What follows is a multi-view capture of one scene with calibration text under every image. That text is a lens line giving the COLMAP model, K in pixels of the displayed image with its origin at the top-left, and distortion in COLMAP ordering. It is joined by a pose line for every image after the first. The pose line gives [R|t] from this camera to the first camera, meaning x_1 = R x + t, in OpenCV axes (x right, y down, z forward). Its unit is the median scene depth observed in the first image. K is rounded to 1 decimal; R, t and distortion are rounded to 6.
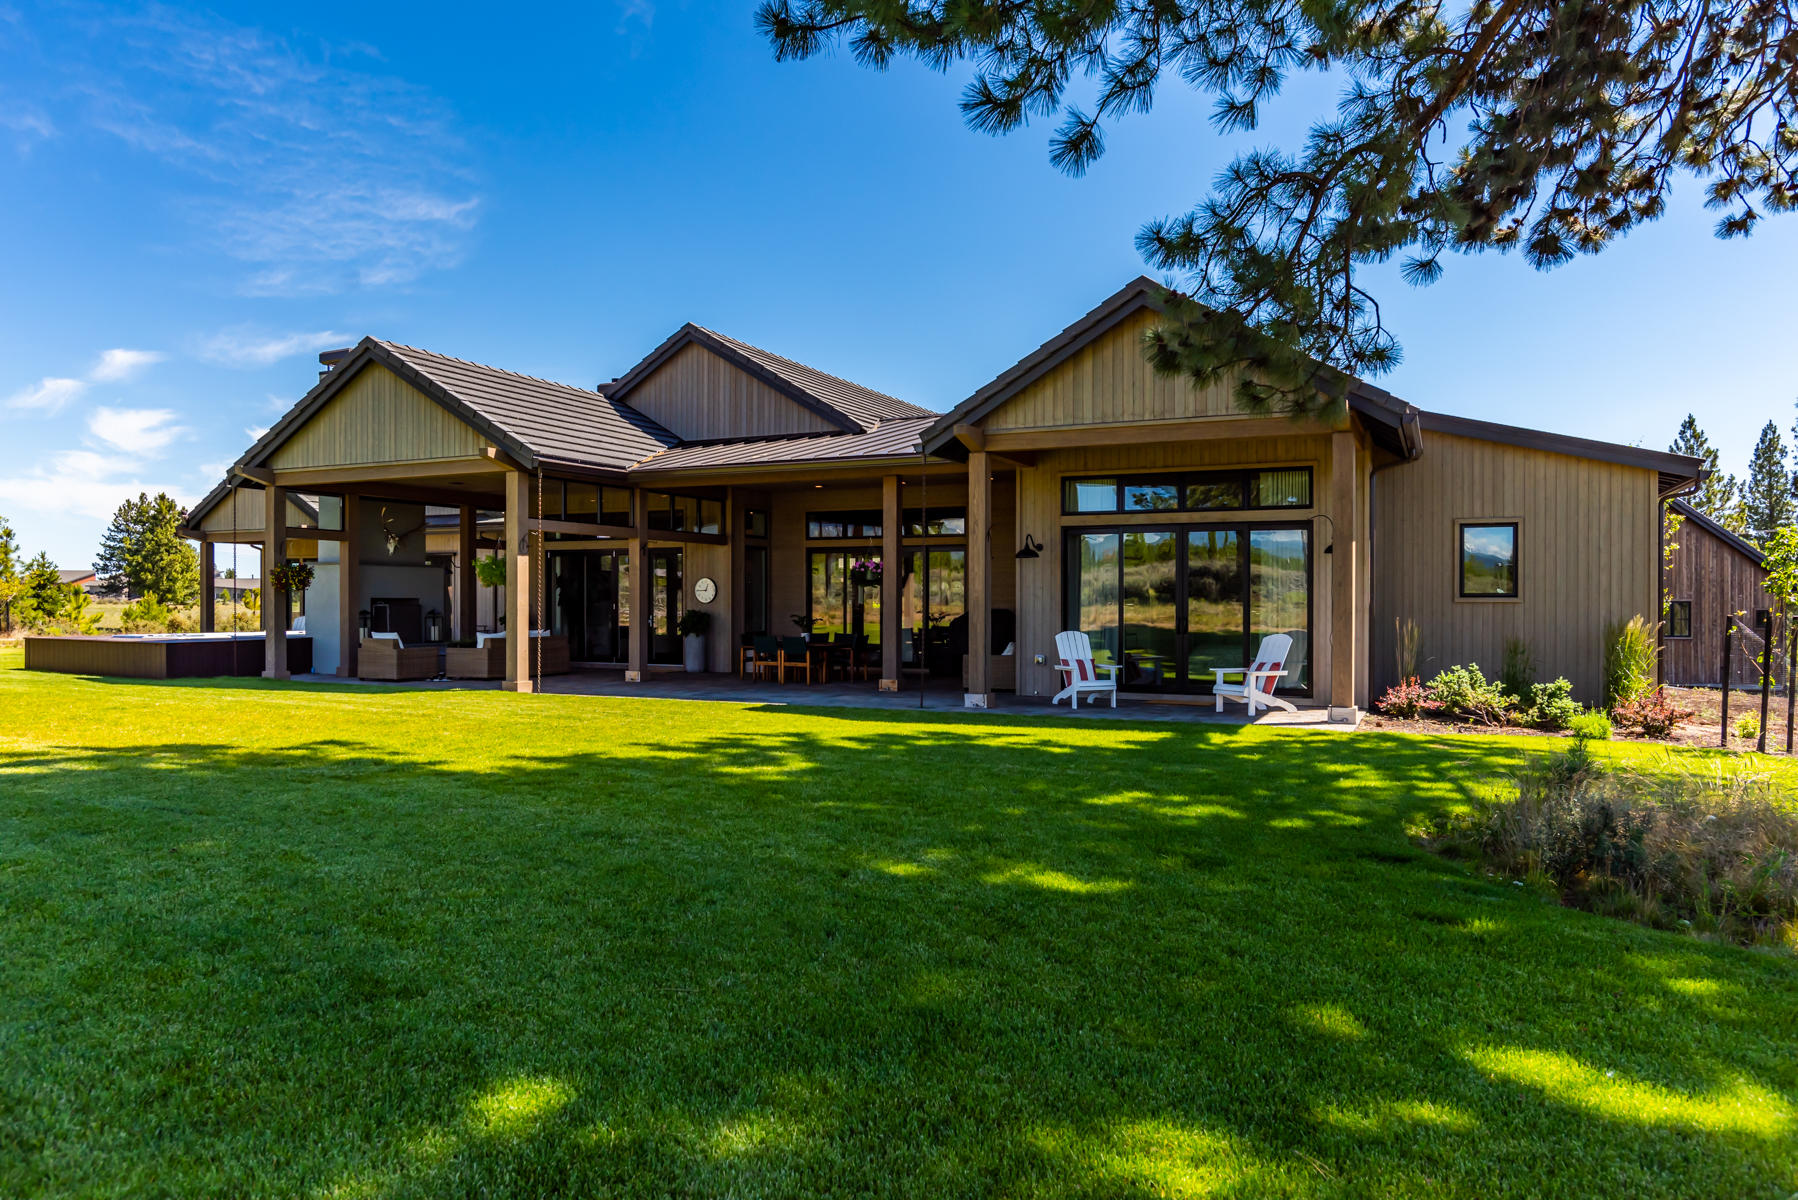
lens RADIAL K [[1125.2, 0, 899.0], [0, 1125.2, 600.0], [0, 0, 1]] dist [-0.004890, 0.001315]
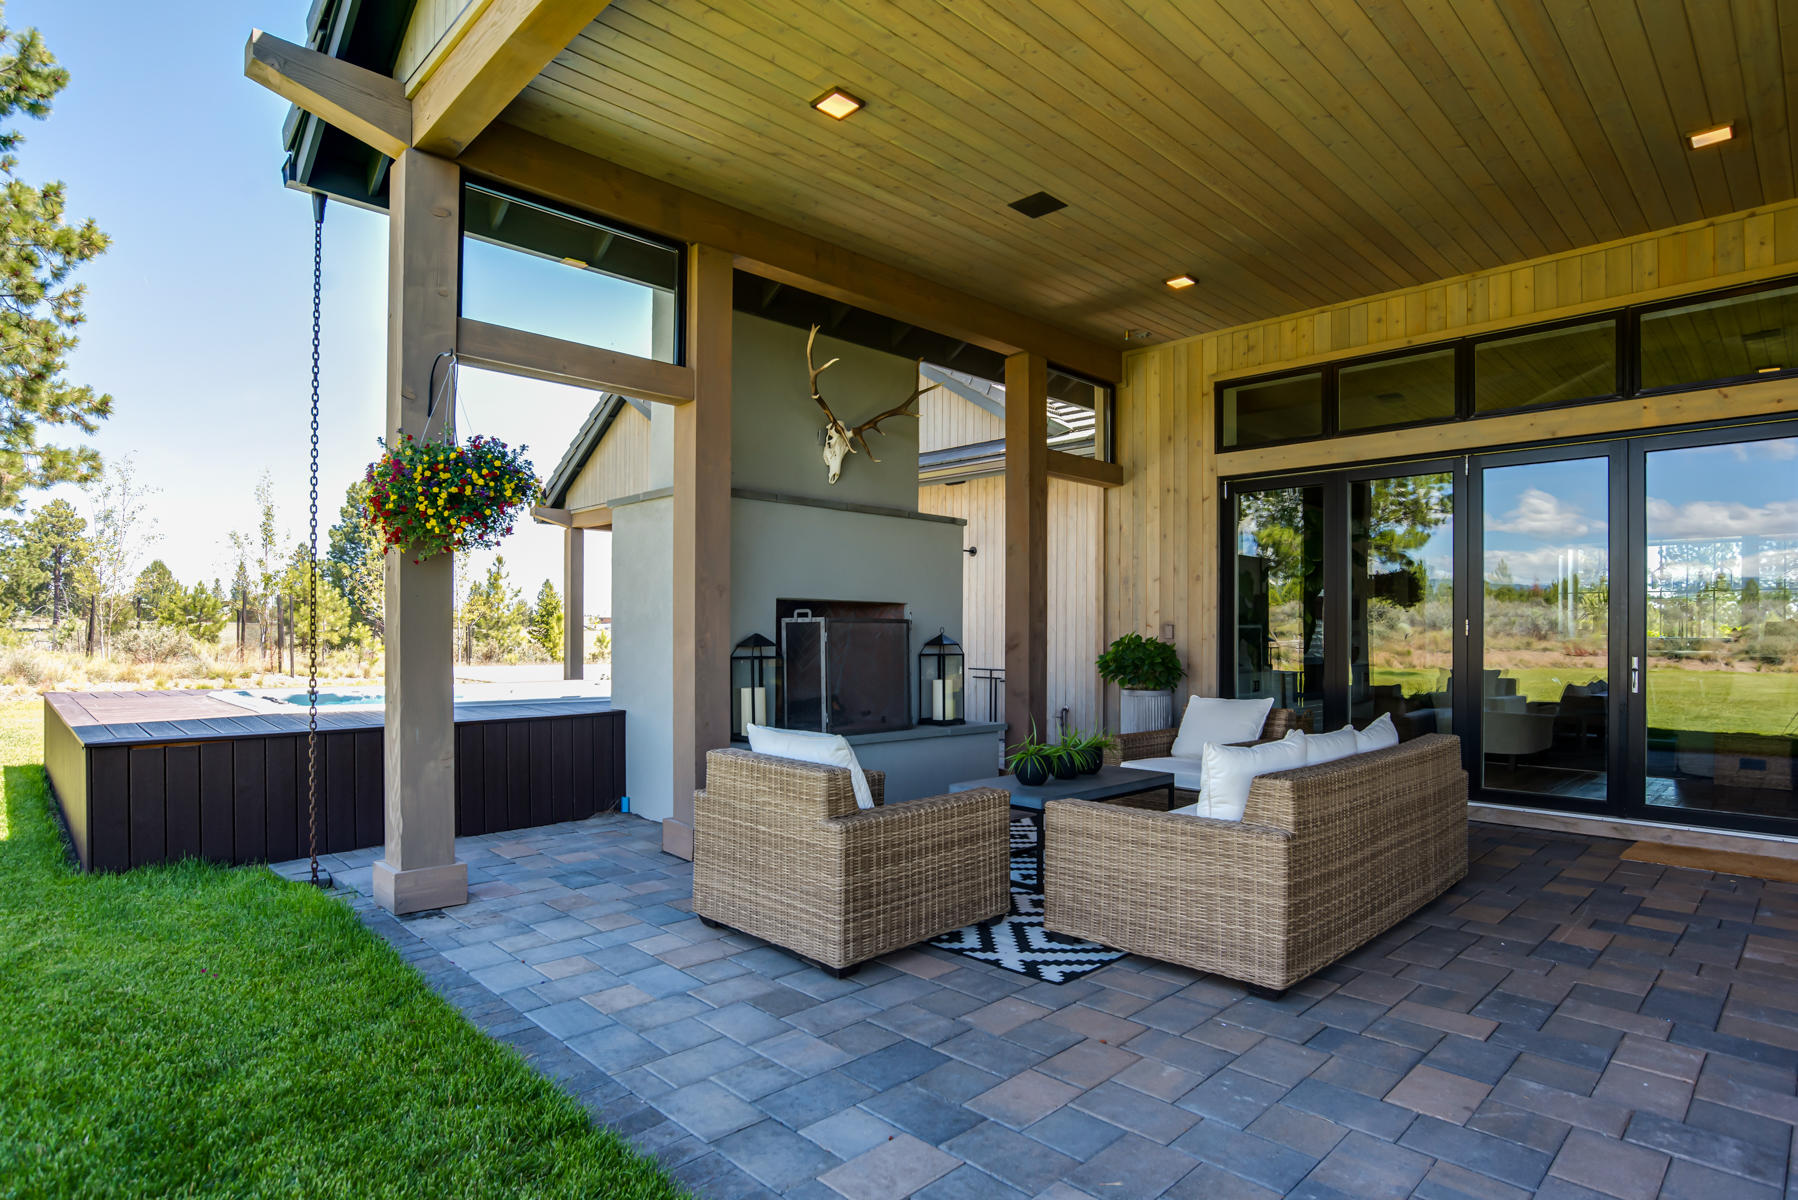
lens RADIAL K [[939.4, 0, 899.9], [0, 939.4, 623.9], [0, 0, 1]] dist [-0.000052, -0.000009]
pose [[0.934578, 0.005111, -0.355722, -0.331997], [-0.009550, 0.999897, -0.010726, 0.008733], [0.355631, 0.013421, 0.934530, 0.743810]]
